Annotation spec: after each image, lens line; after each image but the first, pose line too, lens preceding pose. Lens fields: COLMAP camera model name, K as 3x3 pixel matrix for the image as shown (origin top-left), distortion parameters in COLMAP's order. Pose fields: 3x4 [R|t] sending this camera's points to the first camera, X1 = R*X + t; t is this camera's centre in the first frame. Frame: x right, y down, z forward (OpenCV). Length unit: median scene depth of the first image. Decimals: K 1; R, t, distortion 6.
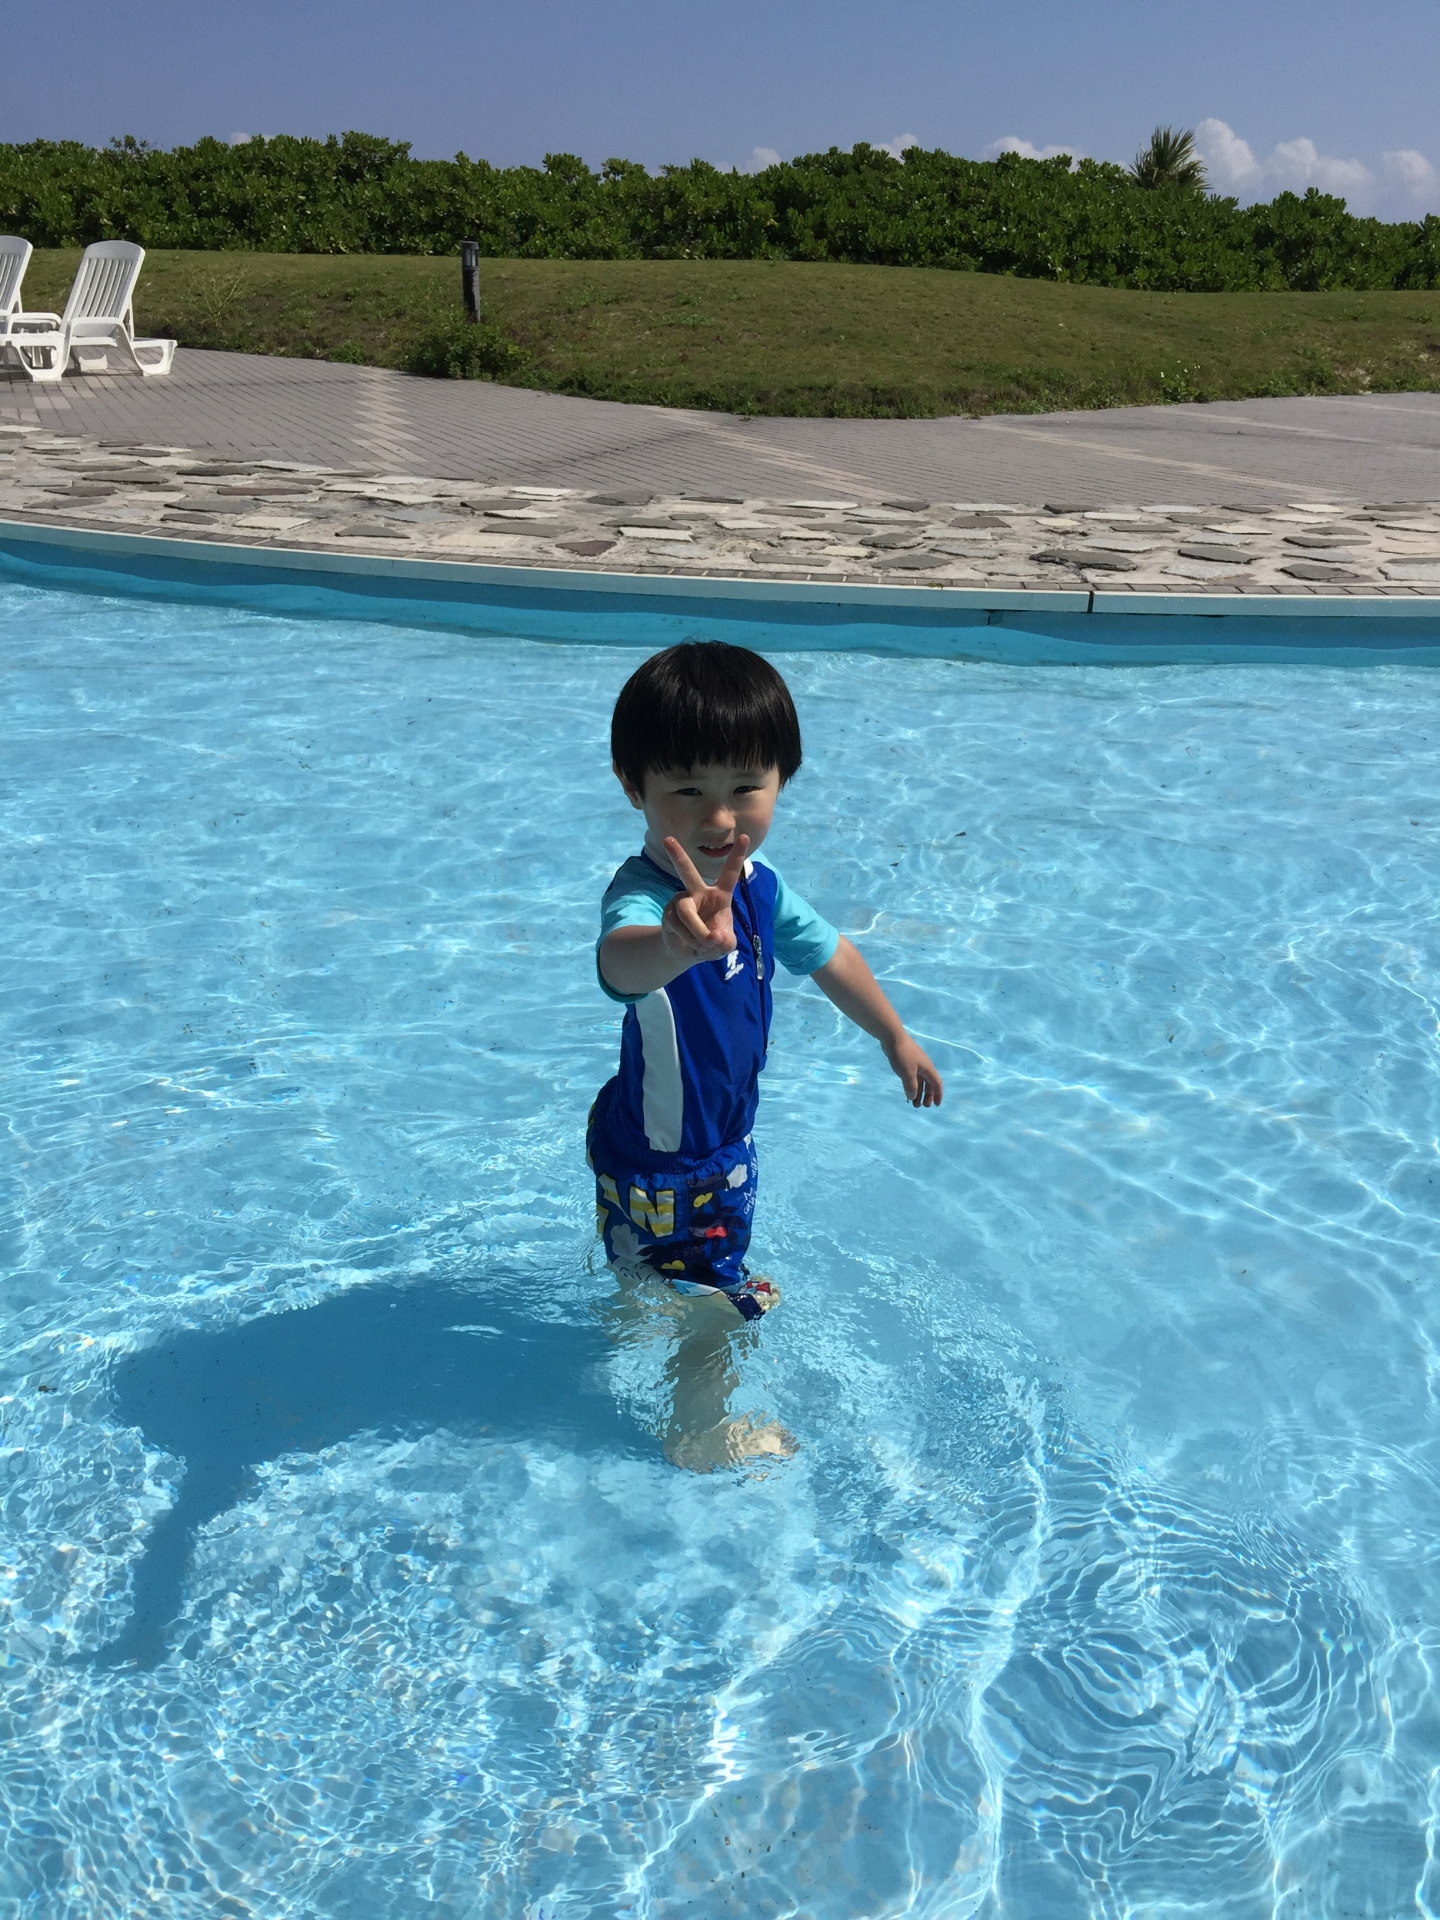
lens RADIAL K [[1626.1, 0, 721.8], [0, 1626.1, 952.8], [0, 0, 1]] dist [0.067665, -0.105020]
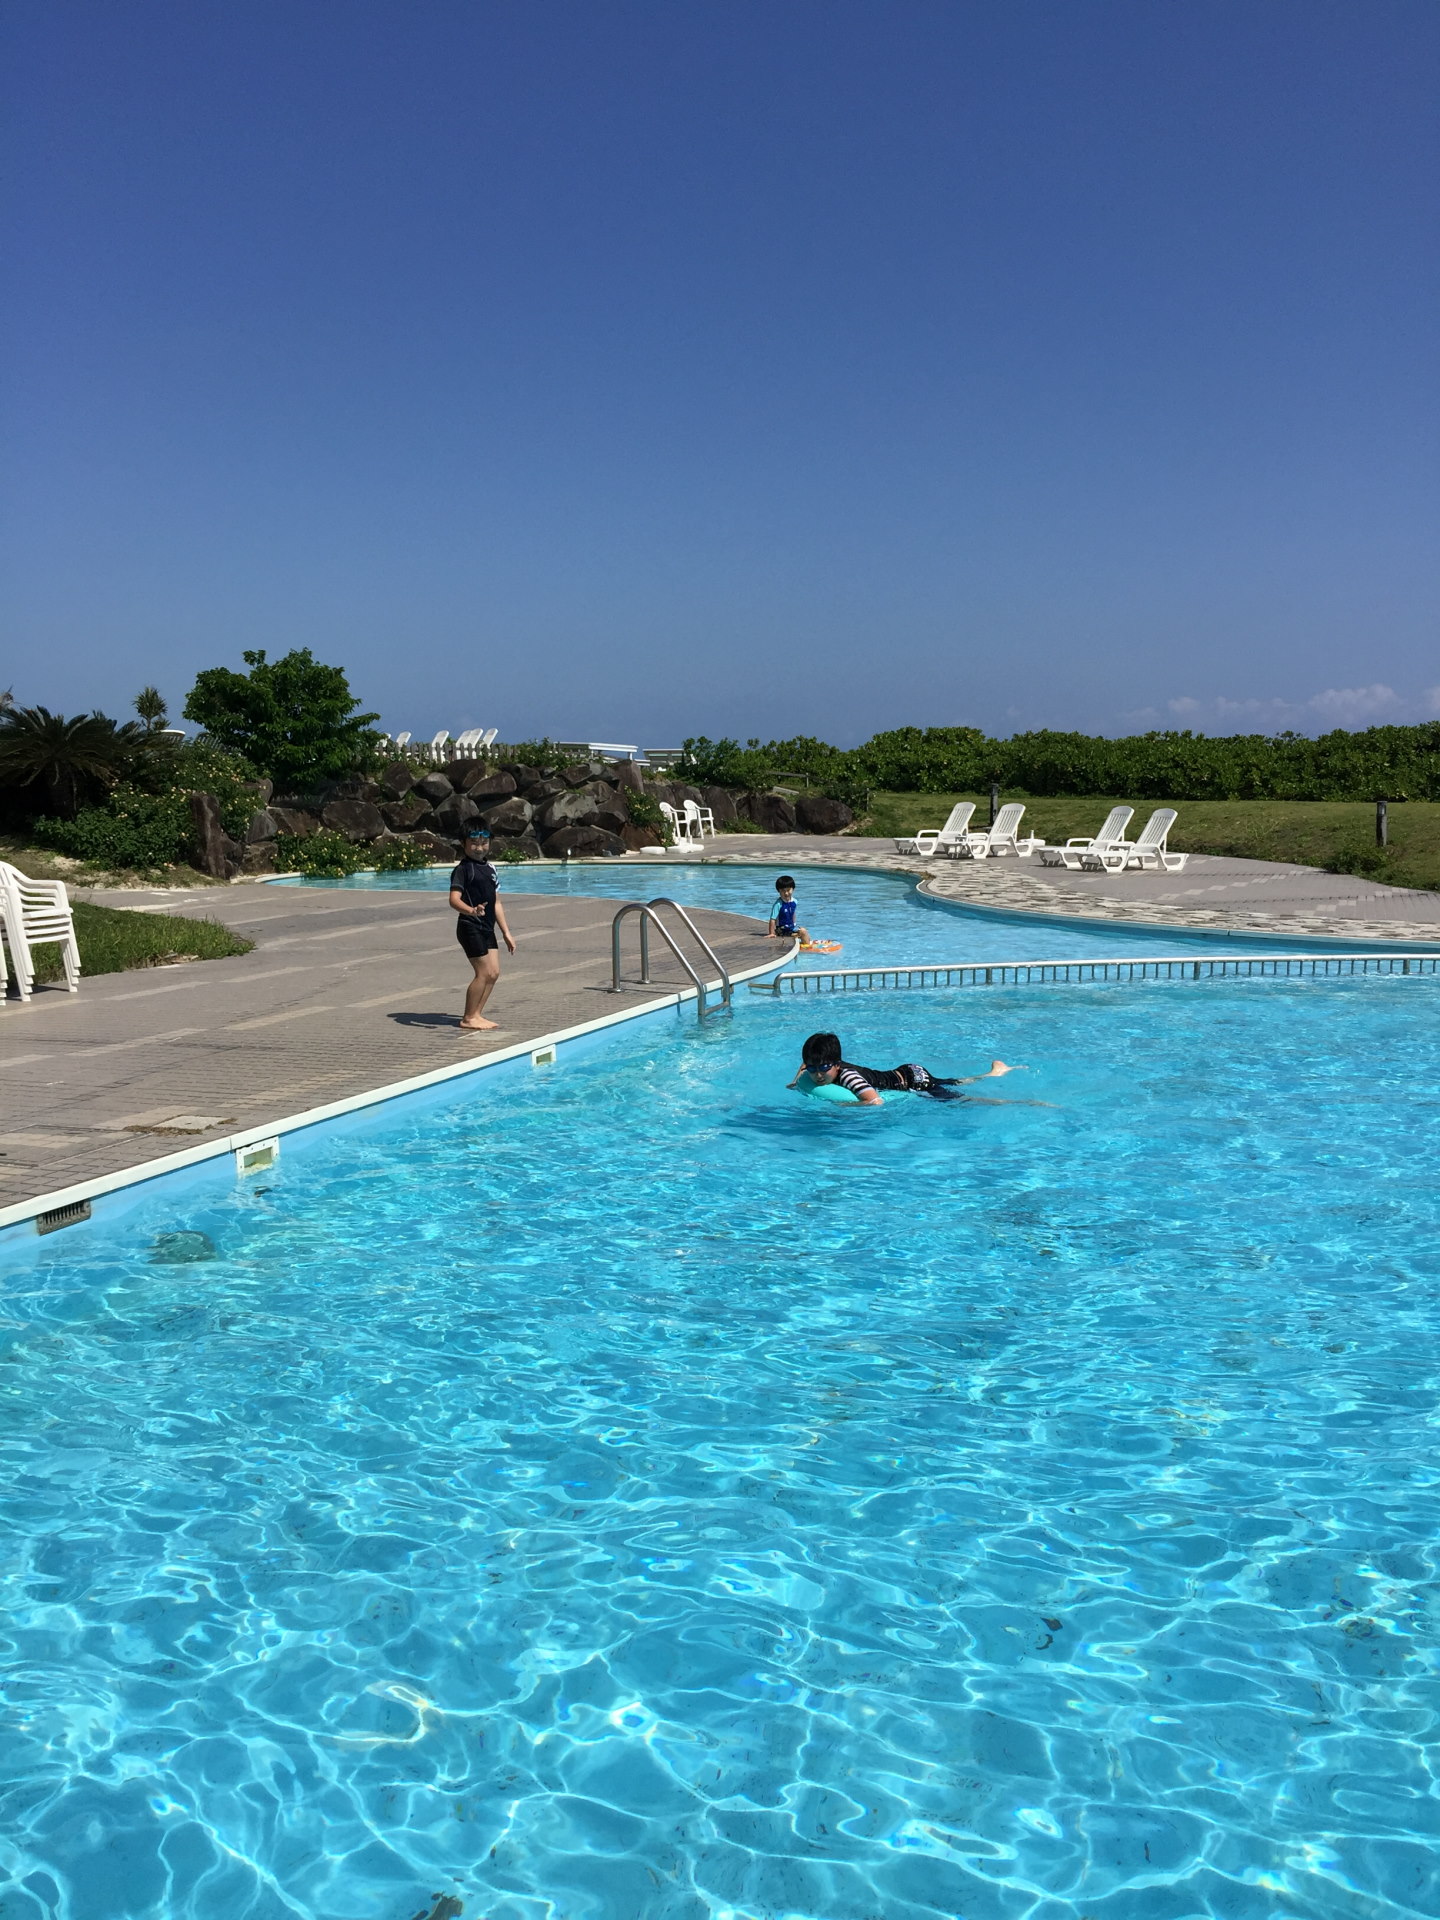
lens RADIAL K [[1626.1, 0, 718.6], [0, 1626.1, 960.5], [0, 0, 1]] dist [0.067665, -0.105020]
pose [[0.719628, 0.052134, -0.692400, 0.359711], [-0.247945, 0.950729, -0.186110, 0.145484], [0.648583, 0.305607, 0.697098, -0.397564]]
